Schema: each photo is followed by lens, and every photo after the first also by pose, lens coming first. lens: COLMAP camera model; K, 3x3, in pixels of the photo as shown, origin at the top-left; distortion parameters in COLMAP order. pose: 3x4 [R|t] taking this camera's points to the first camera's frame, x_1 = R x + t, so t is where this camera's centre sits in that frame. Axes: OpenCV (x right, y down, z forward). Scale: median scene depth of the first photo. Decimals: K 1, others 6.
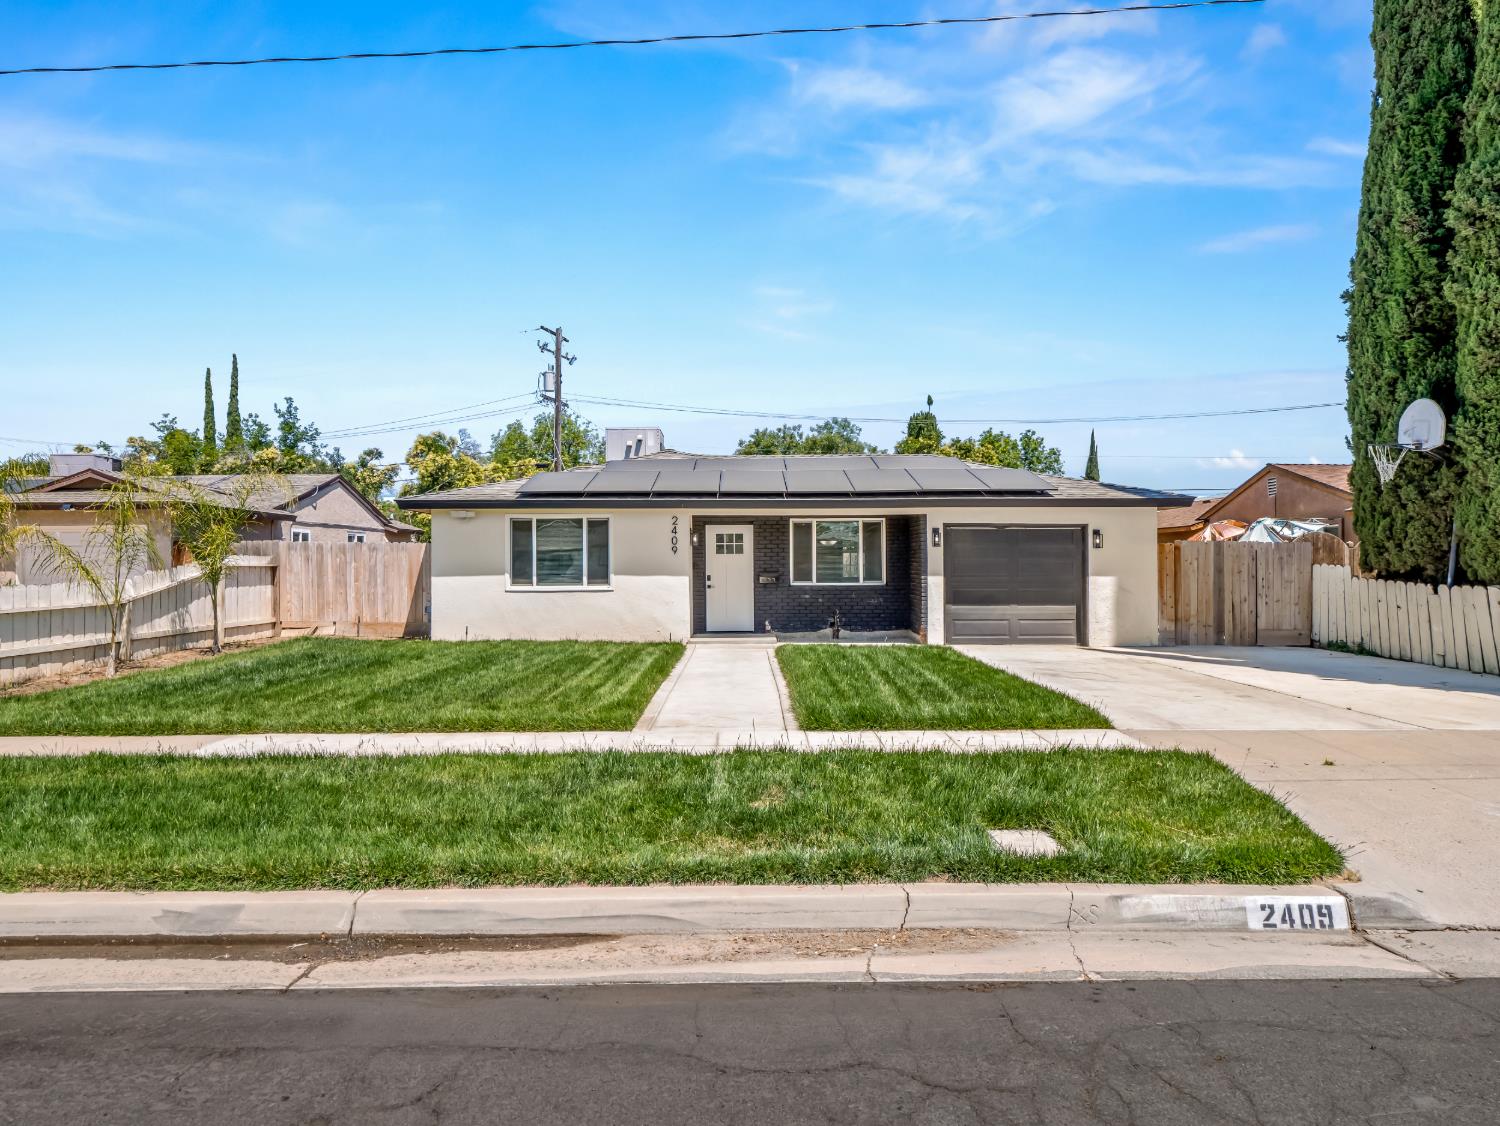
lens RADIAL K [[870.2, 0, 759.7], [0, 870.2, 561.5], [0, 0, 1]] dist [-0.003172, -0.002048]
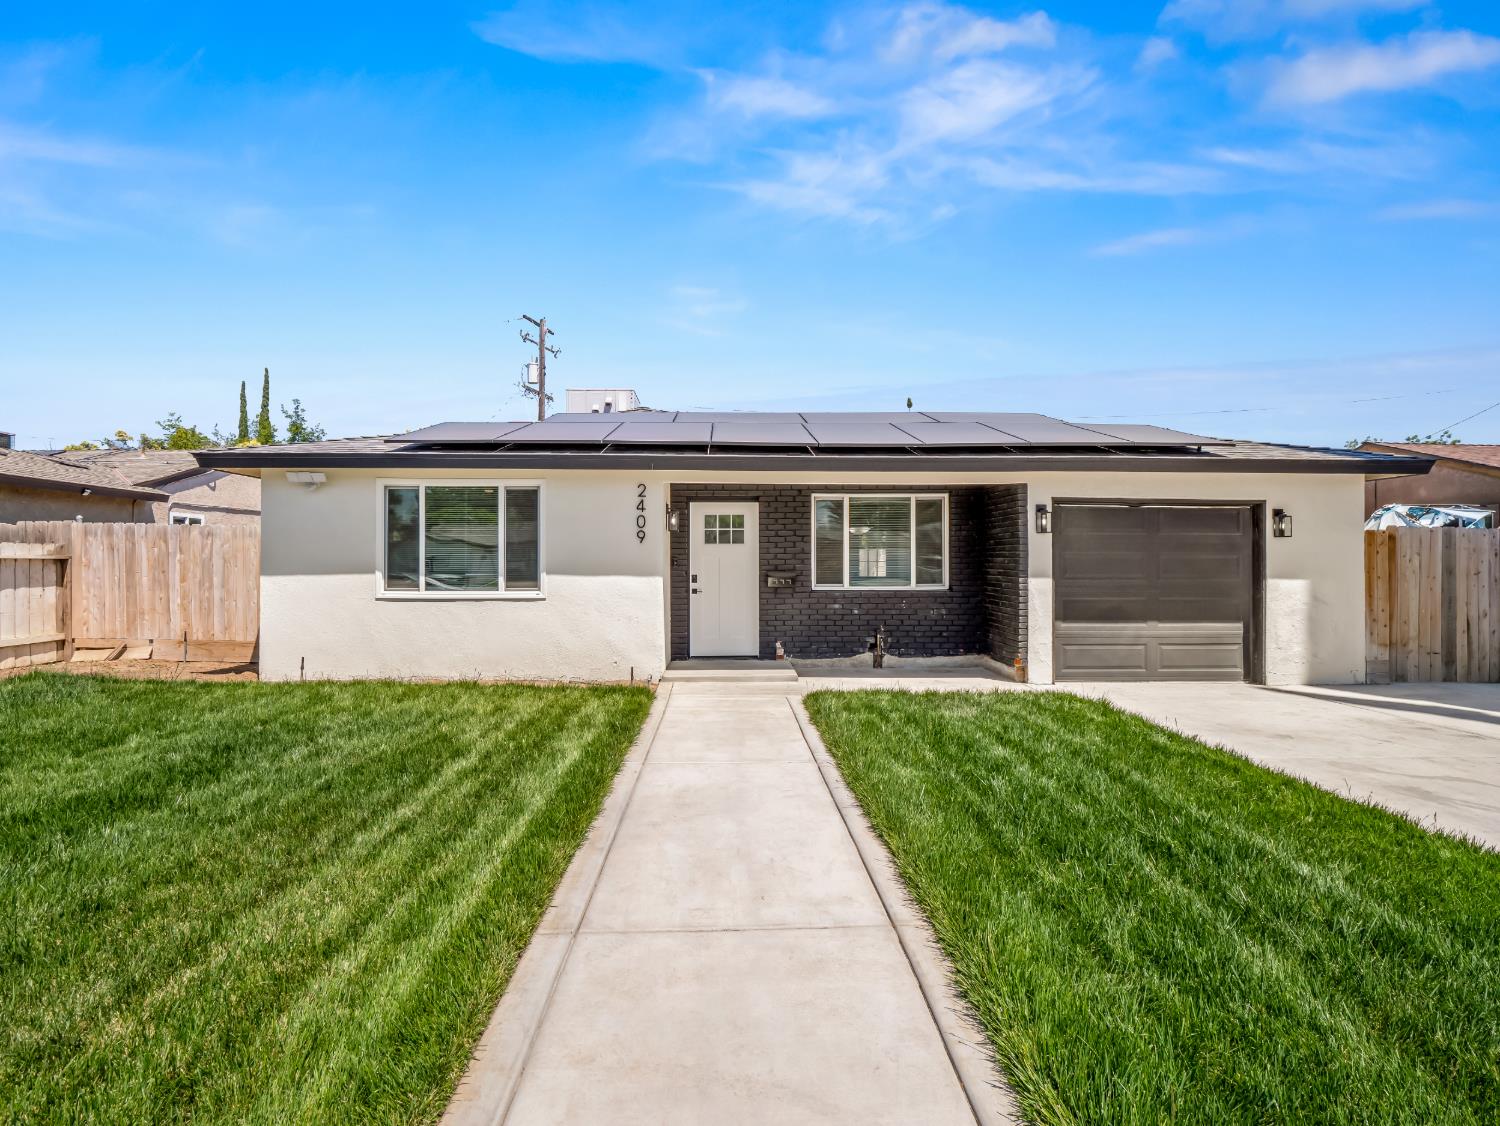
lens RADIAL K [[724.9, 0, 745.5], [0, 724.9, 557.4], [0, 0, 1]] dist [-0.007764, -0.006708]
pose [[0.999918, 0.004732, 0.011900, -0.024767], [-0.004714, 0.999988, -0.001537, 0.002760], [-0.011907, 0.001481, 0.999928, 0.427755]]
